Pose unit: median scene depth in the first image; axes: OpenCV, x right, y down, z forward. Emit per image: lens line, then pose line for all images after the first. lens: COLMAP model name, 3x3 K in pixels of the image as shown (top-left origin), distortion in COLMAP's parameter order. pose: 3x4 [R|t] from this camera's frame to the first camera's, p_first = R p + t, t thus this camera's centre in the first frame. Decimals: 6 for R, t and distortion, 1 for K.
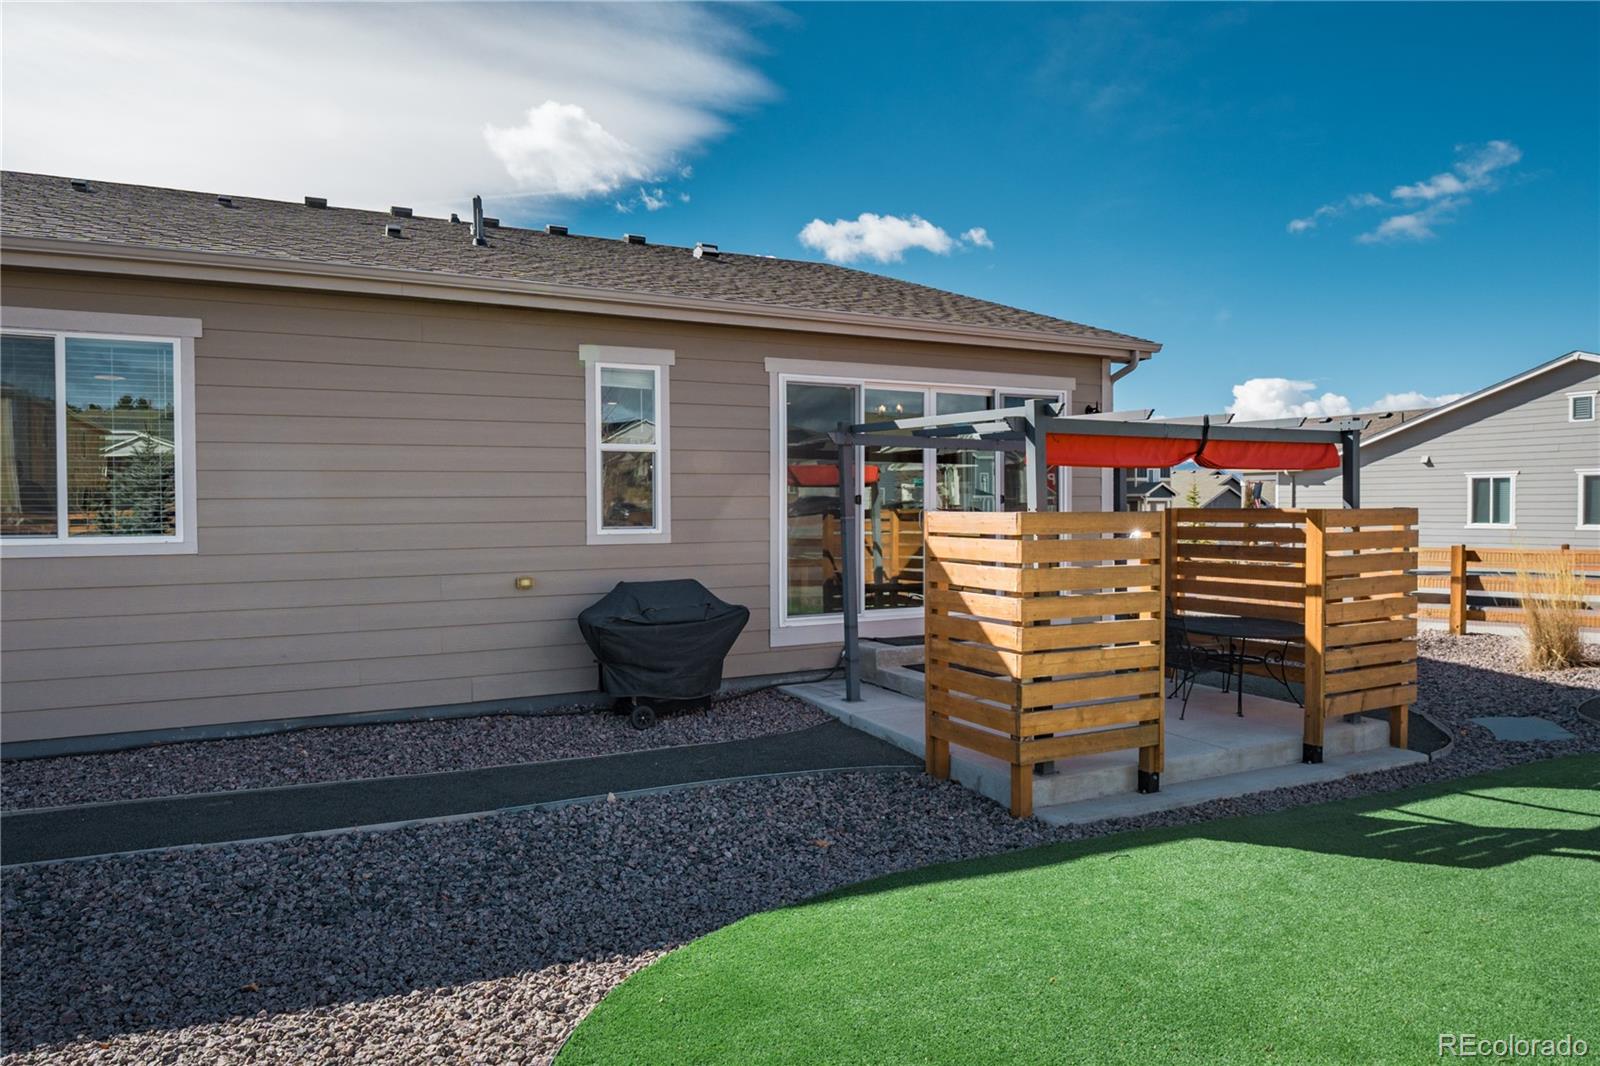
lens RADIAL K [[988.8, 0, 798.7], [0, 988.8, 526.2], [0, 0, 1]] dist [-0.029375, -0.000103]
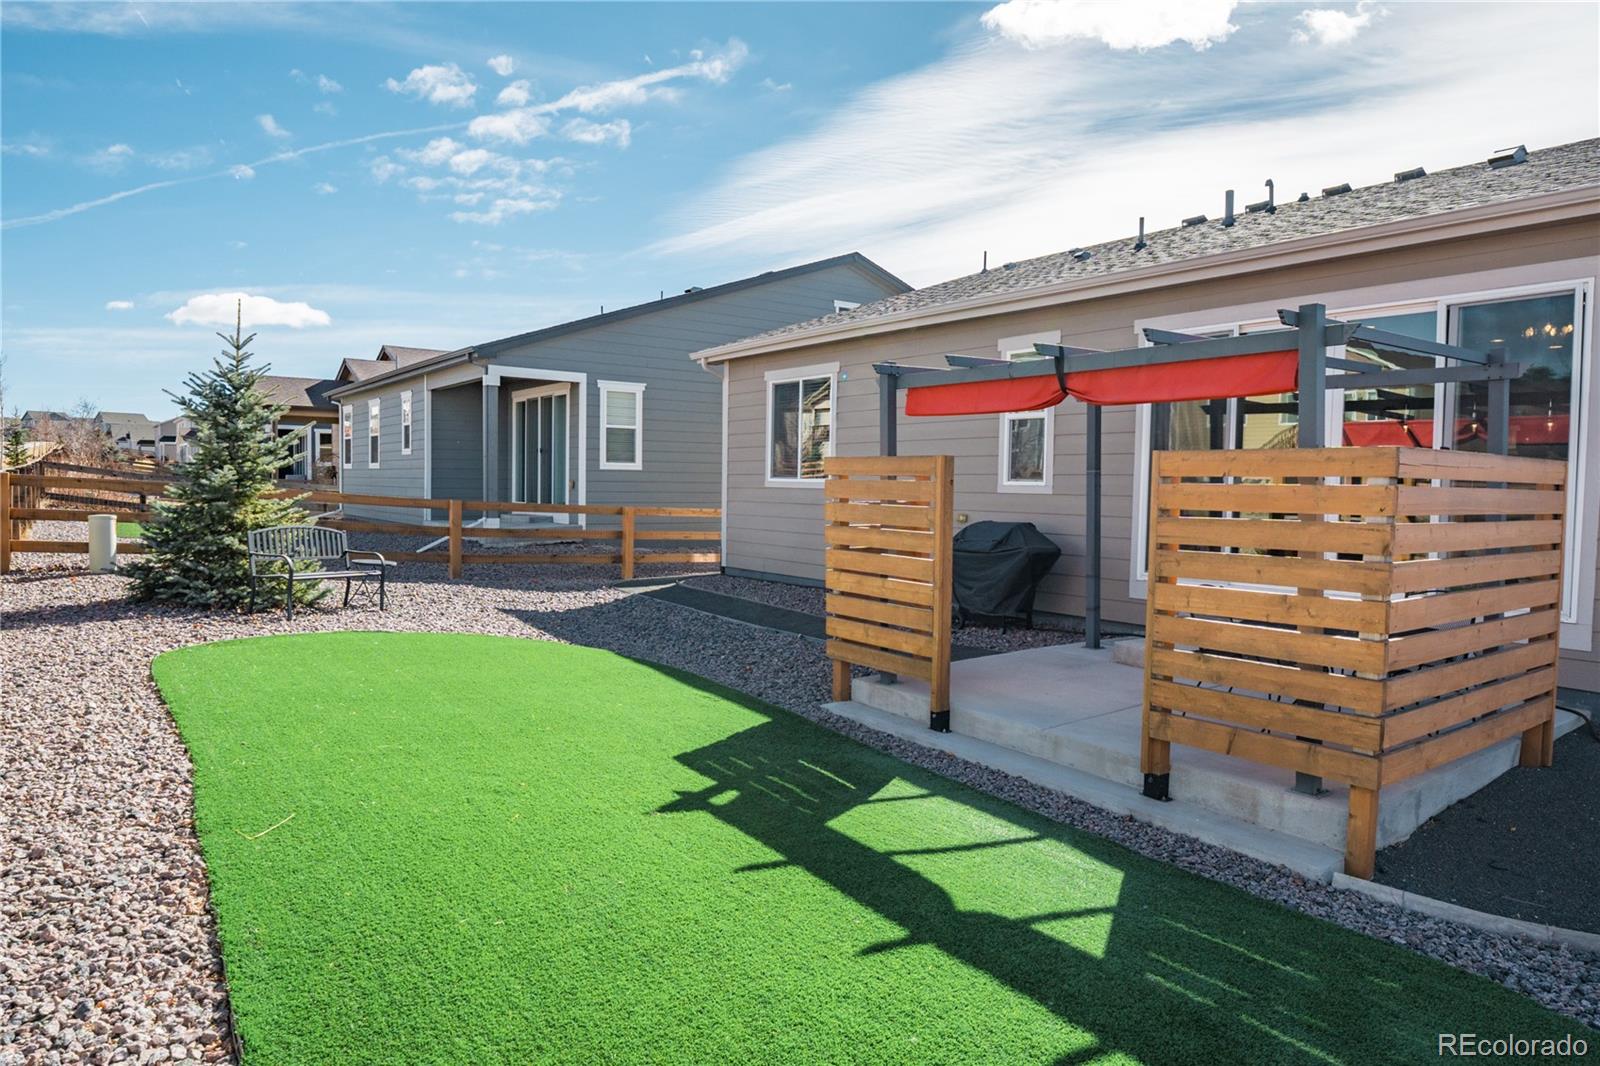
lens RADIAL K [[988.8, 0, 799.9], [0, 988.8, 532.4], [0, 0, 1]] dist [-0.029375, -0.000103]
pose [[0.156472, 0.054527, -0.986176, 1.207936], [-0.036473, 0.998113, 0.049400, 0.019369], [0.987009, 0.028239, 0.158165, 0.629455]]
